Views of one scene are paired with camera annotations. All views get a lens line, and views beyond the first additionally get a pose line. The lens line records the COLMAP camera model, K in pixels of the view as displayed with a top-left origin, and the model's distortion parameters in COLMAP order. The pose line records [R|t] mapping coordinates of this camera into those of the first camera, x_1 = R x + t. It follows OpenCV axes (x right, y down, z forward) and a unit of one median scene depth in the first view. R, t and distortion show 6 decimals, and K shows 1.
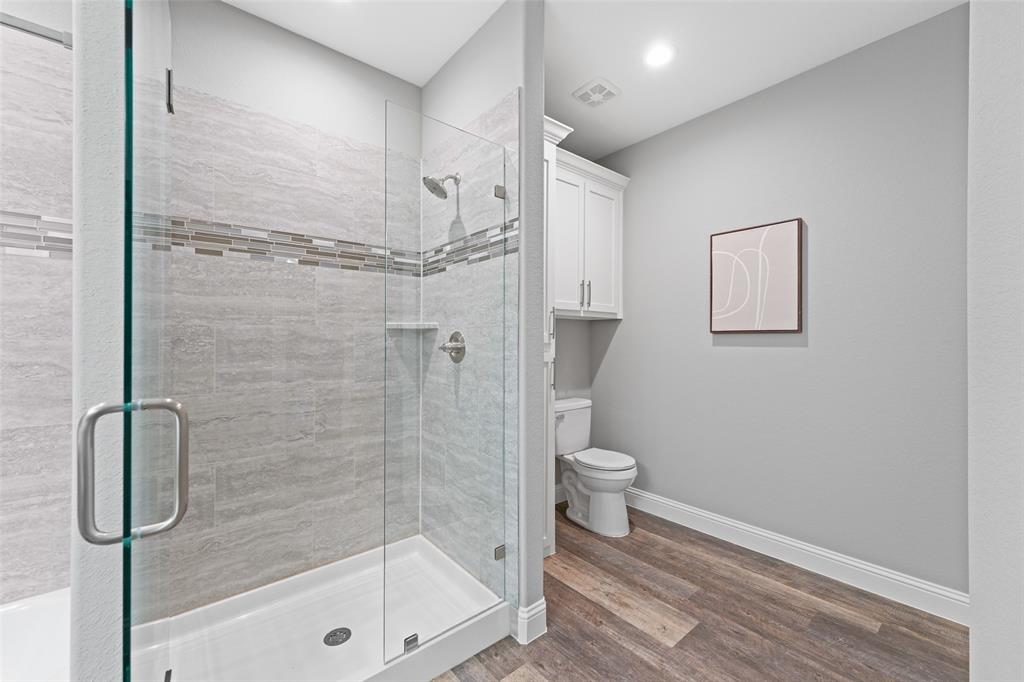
lens RADIAL K [[408.4, 0, 507.8], [0, 408.4, 341.1], [0, 0, 1]] dist [0.000830, -0.000206]
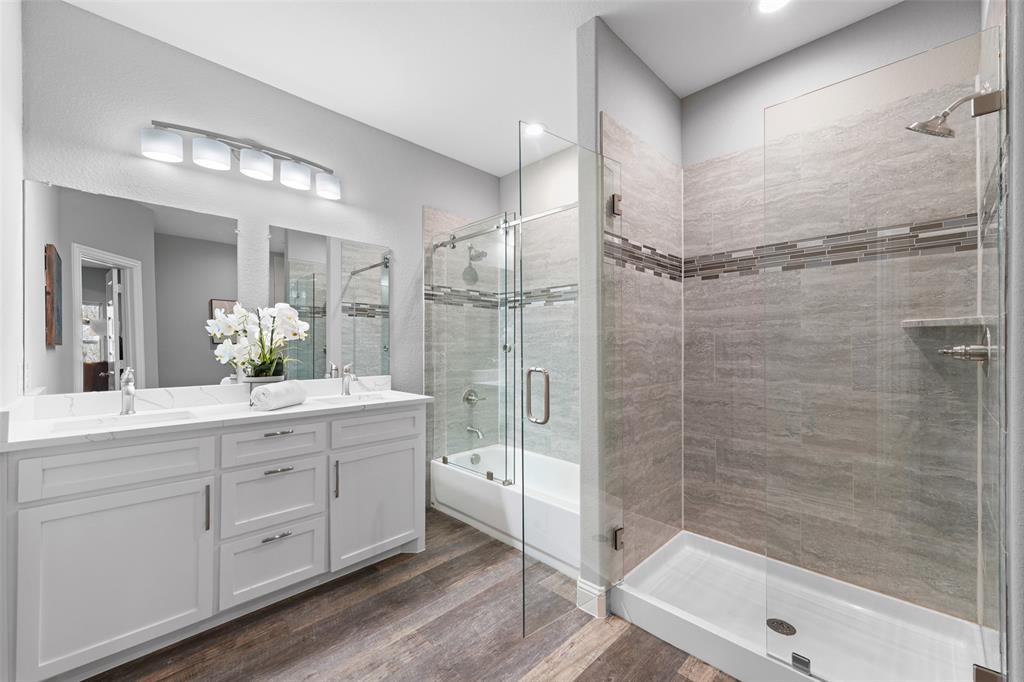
lens RADIAL K [[408.4, 0, 509.9], [0, 408.4, 340.1], [0, 0, 1]] dist [0.000830, -0.000206]
pose [[0.078416, 0.001002, -0.996920, 0.489591], [0.010920, 0.999939, 0.001864, -0.018185], [0.996861, -0.011033, 0.078400, 0.206634]]
